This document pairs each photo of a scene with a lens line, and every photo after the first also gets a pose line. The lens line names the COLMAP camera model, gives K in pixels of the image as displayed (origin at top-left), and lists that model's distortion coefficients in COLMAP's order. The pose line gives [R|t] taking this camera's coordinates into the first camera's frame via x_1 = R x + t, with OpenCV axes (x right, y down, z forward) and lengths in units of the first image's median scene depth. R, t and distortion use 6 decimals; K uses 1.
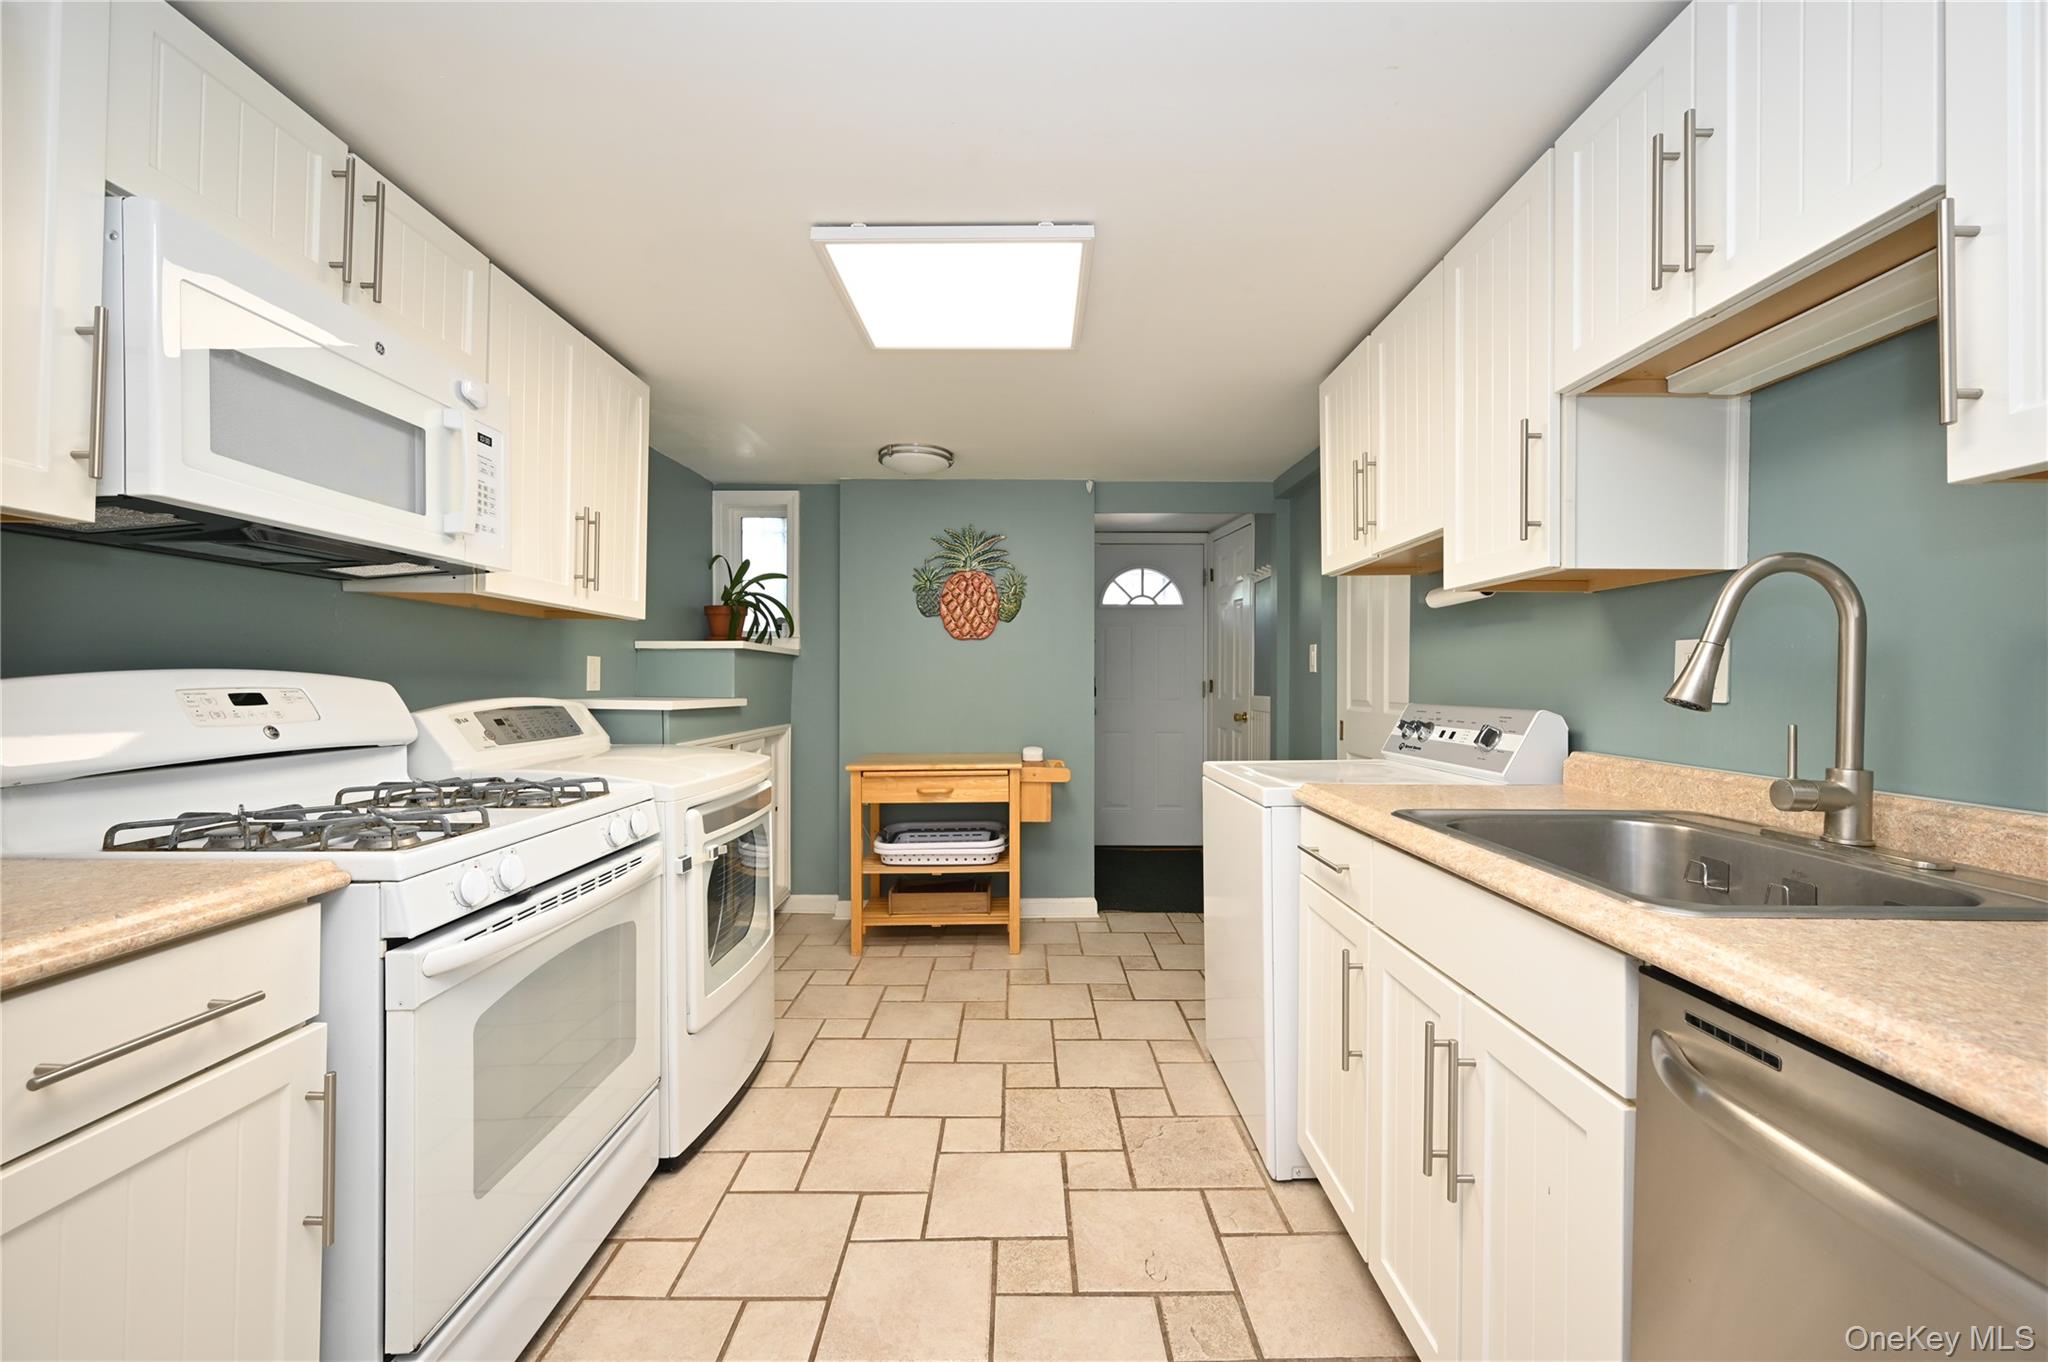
lens RADIAL K [[803.0, 0, 1024.9], [0, 803.0, 677.2], [0, 0, 1]] dist [0.000558, -0.000142]
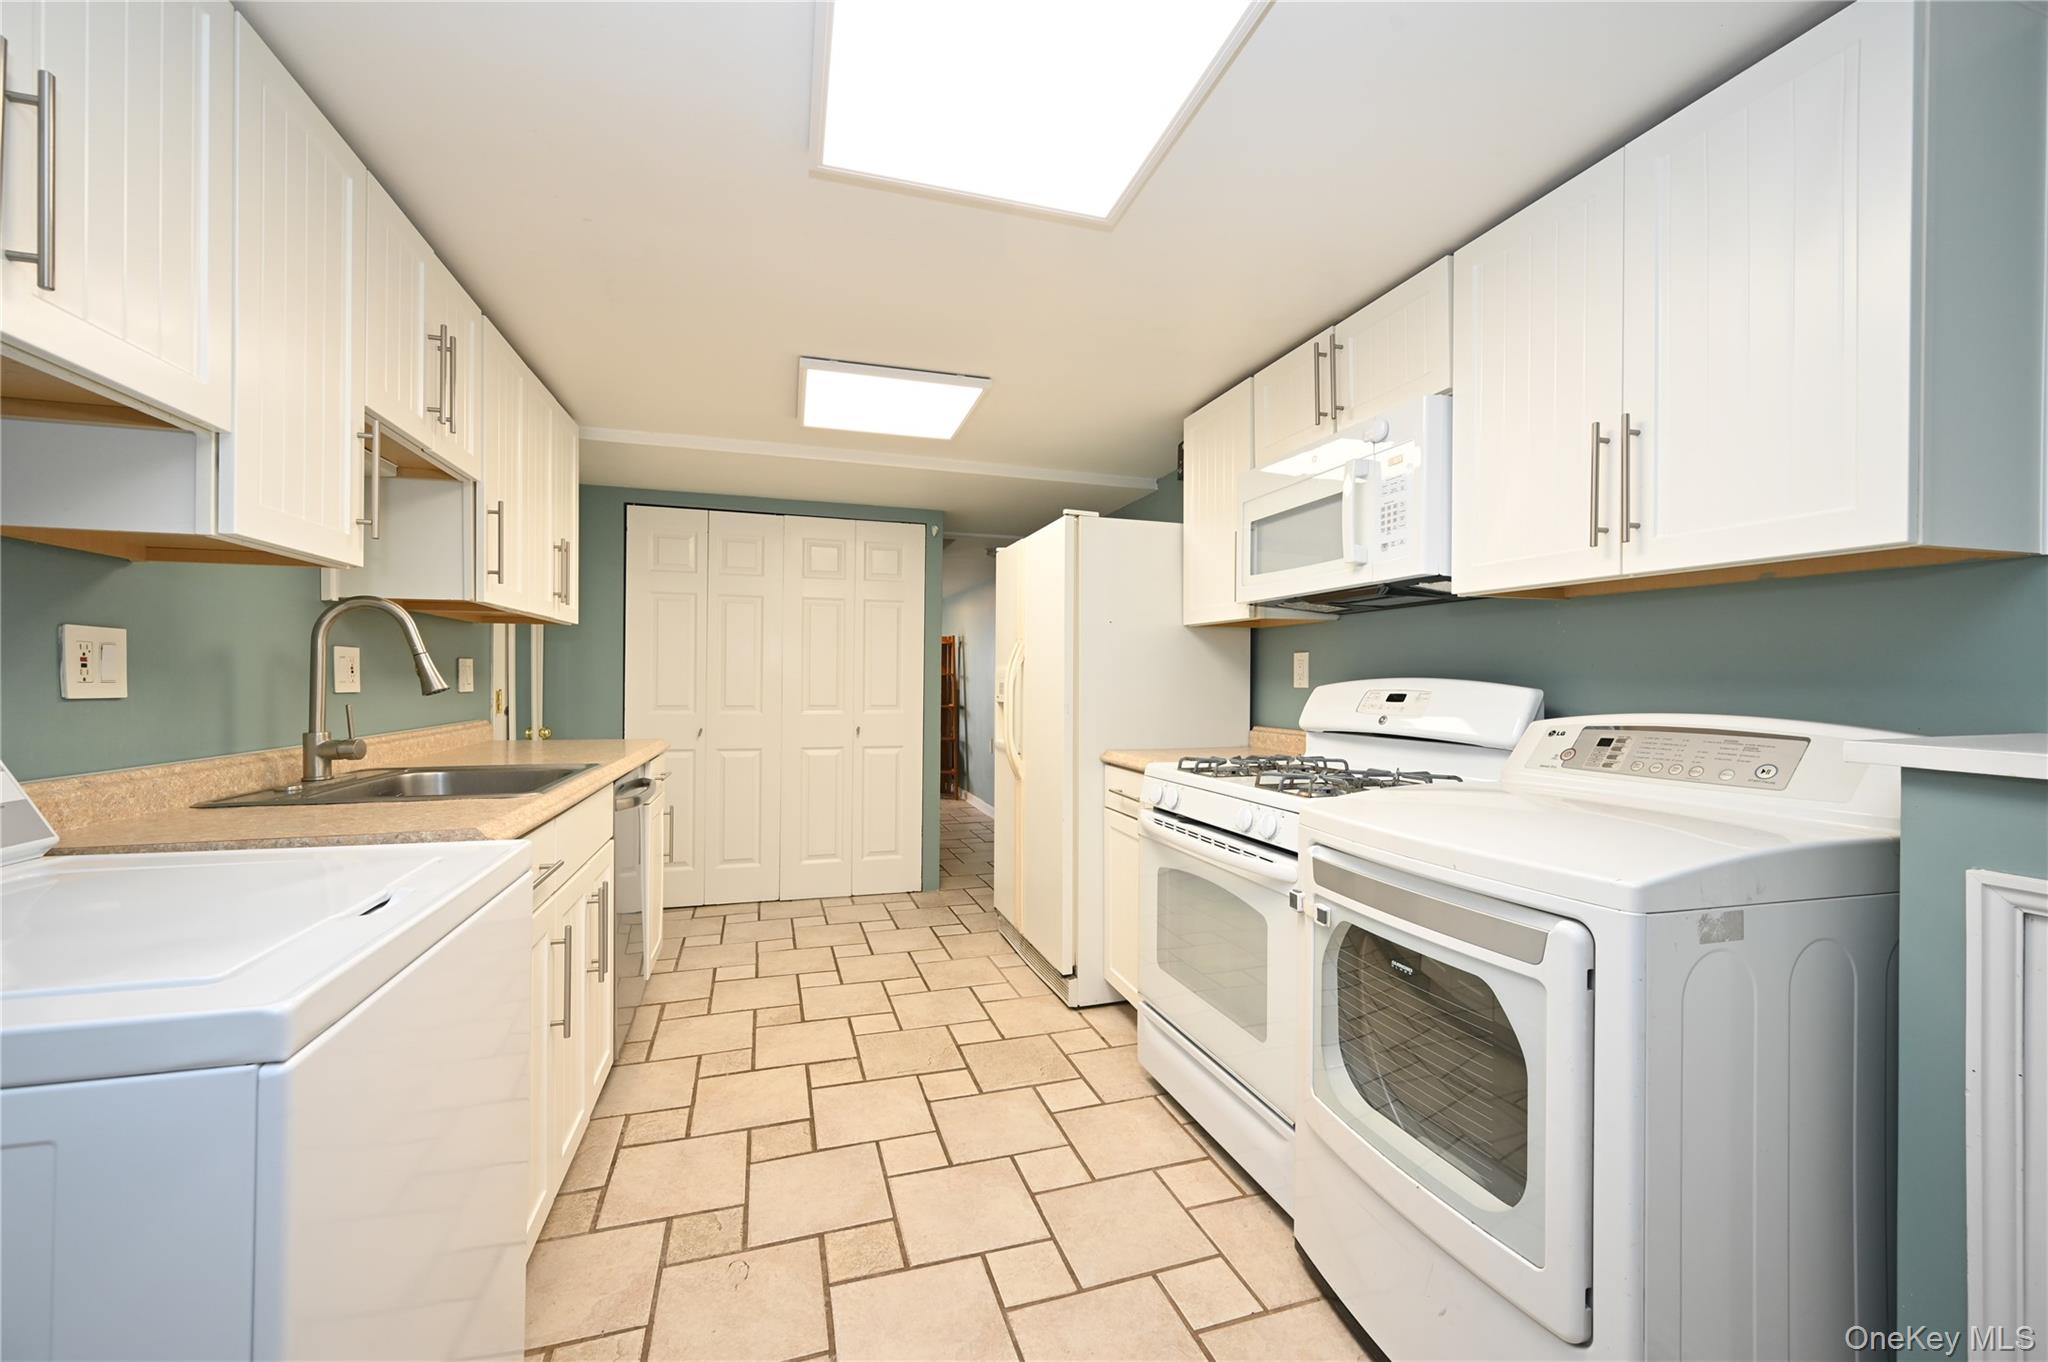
lens RADIAL K [[803.0, 0, 1025.5], [0, 803.0, 682.9], [0, 0, 1]] dist [0.000558, -0.000142]
pose [[-0.953056, -0.007892, -0.302692, 0.129317], [-0.008263, 0.999966, -0.000054, 0.005483], [0.302683, 0.002449, -0.953088, 2.034043]]
